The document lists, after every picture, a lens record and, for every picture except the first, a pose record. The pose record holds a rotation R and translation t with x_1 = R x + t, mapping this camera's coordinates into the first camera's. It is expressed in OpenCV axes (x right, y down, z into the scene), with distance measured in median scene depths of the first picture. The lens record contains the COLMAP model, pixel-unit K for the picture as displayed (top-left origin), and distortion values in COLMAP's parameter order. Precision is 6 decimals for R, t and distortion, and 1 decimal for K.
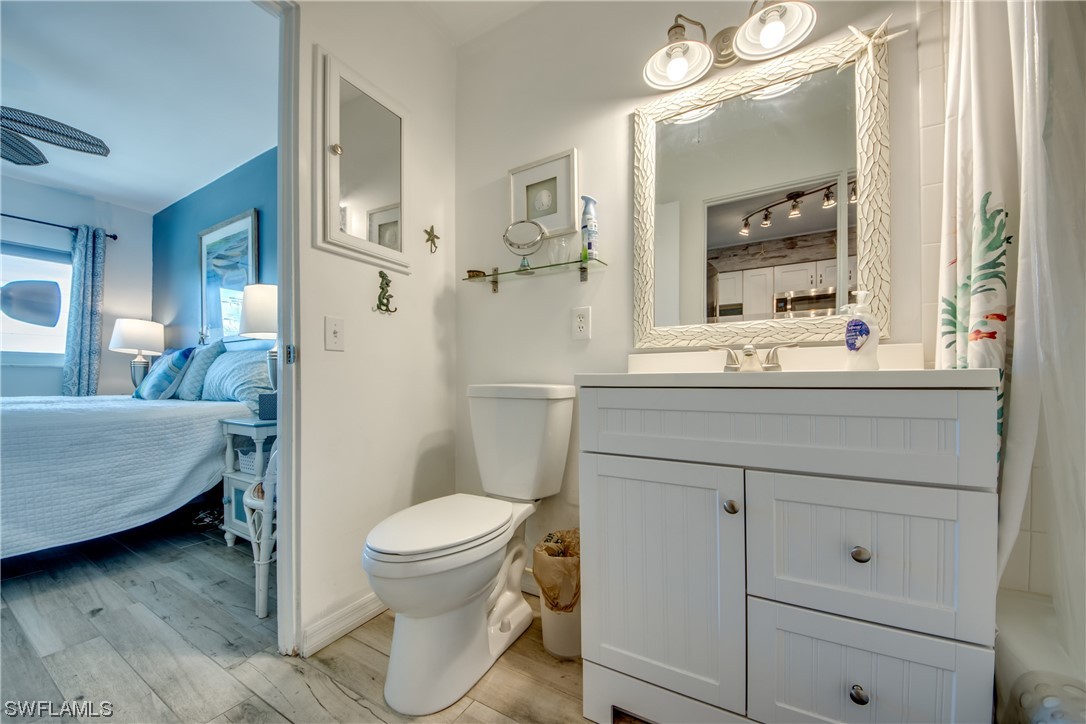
lens RADIAL K [[413.1, 0, 531.1], [0, 413.1, 378.7], [0, 0, 1]] dist [0.015401, -0.013167]
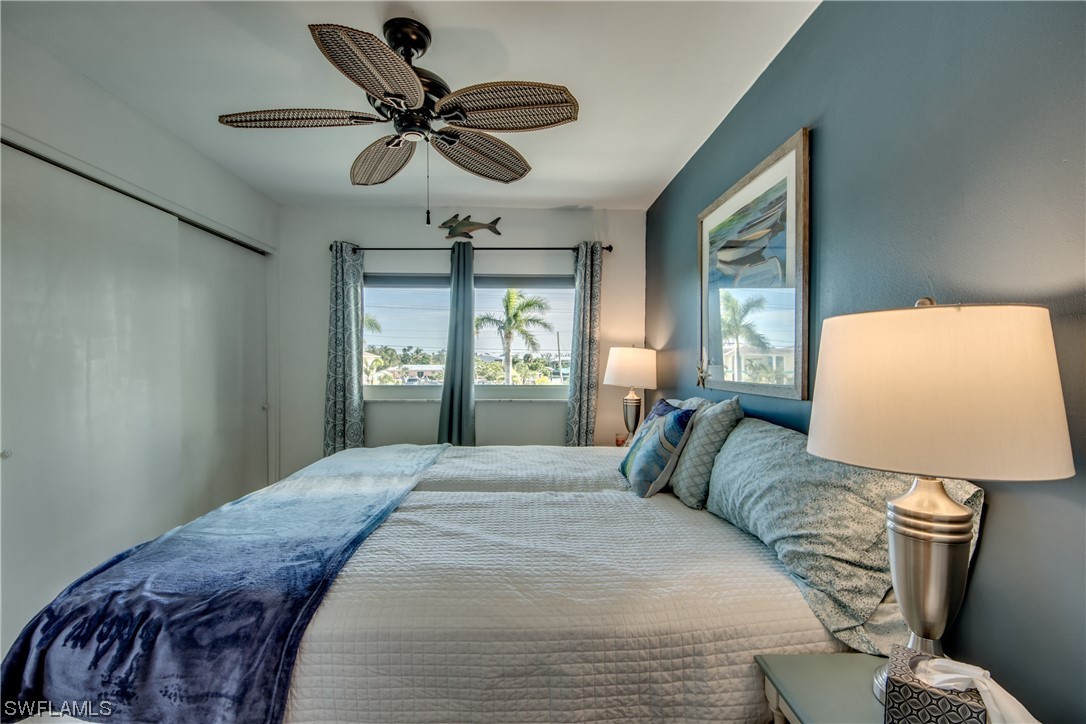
lens RADIAL K [[459.2, 0, 514.4], [0, 459.2, 363.3], [0, 0, 1]] dist [0.000198, -0.000356]
pose [[0.515155, 0.007079, -0.857068, -0.337301], [-0.005431, 0.999973, 0.004995, -0.124243], [0.857080, 0.002081, 0.515179, 0.389441]]
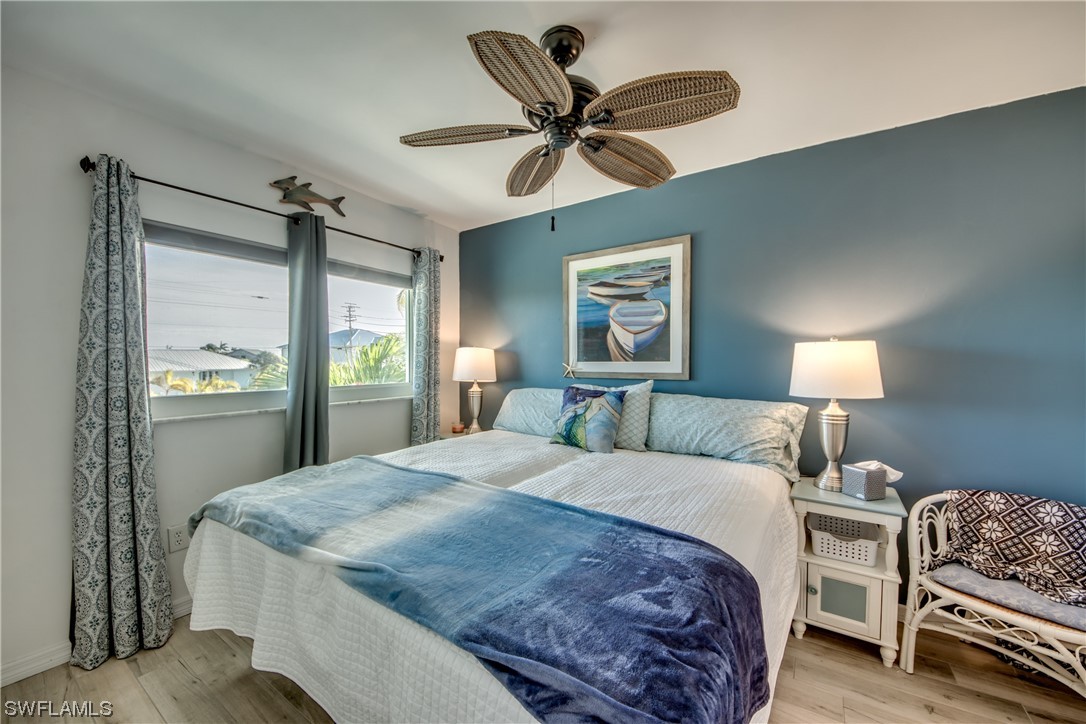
lens RADIAL K [[413.1, 0, 527.7], [0, 413.1, 371.5], [0, 0, 1]] dist [0.015401, -0.013167]
pose [[0.998139, 0.004915, -0.060775, -0.842381], [-0.003343, 0.999658, 0.025936, -0.122617], [0.060881, -0.025685, 0.997815, 0.071037]]
